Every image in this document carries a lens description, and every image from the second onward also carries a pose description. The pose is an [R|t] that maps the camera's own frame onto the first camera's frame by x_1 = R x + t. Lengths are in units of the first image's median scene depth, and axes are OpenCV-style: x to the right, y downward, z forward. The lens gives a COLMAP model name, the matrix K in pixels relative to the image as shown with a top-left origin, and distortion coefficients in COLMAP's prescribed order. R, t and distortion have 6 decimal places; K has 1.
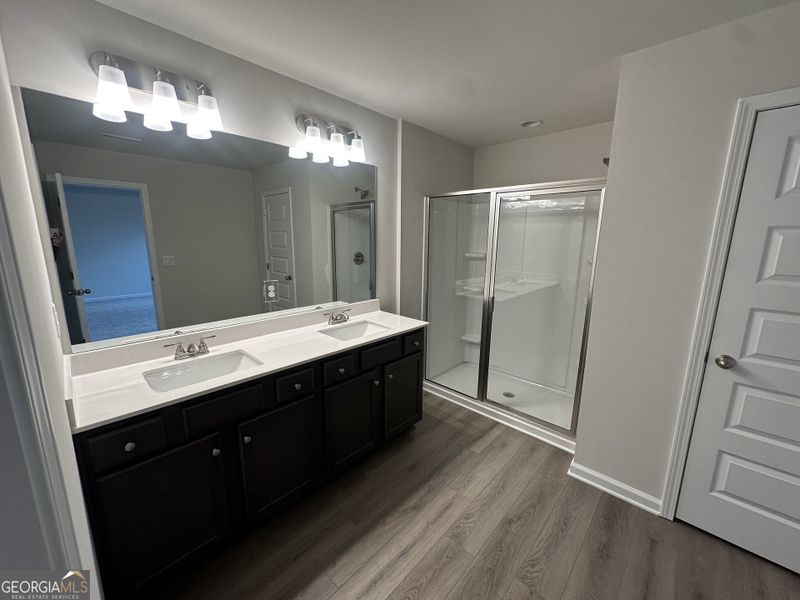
lens RADIAL K [[321.7, 0, 398.0], [0, 321.7, 298.4], [0, 0, 1]] dist [-0.001808, 0.000636]
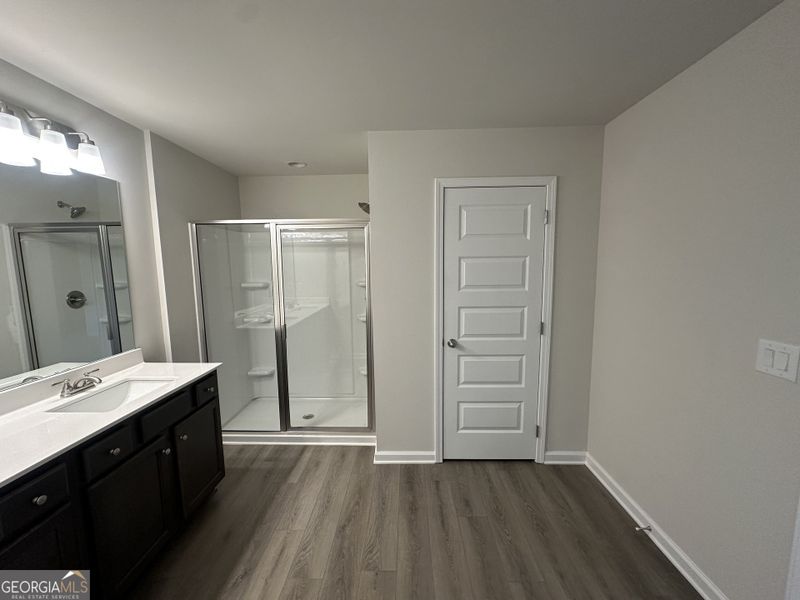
lens RADIAL K [[321.7, 0, 401.8], [0, 321.7, 300.6], [0, 0, 1]] dist [-0.001808, 0.000636]
pose [[0.742544, -0.094964, 0.663031, -0.110379], [0.144673, 0.989271, -0.020332, -0.005887], [-0.653986, 0.111020, 0.748316, -0.013795]]
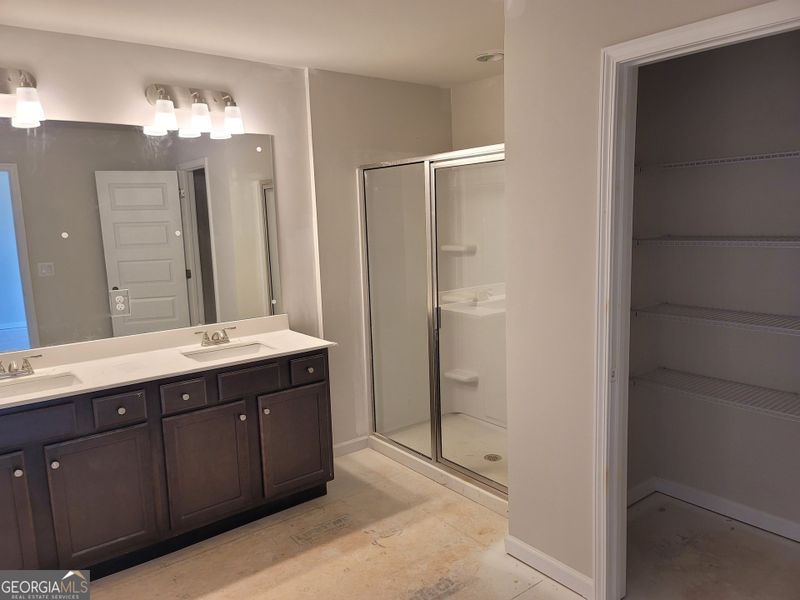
lens RADIAL K [[592.8, 0, 398.3], [0, 592.8, 302.8], [0, 0, 1]] dist [0.047661, -0.024696]
pose [[0.987946, -0.020891, -0.153382, 0.462313], [0.014233, 0.998913, -0.044383, 0.046653], [0.154143, 0.041665, 0.987170, -0.328121]]
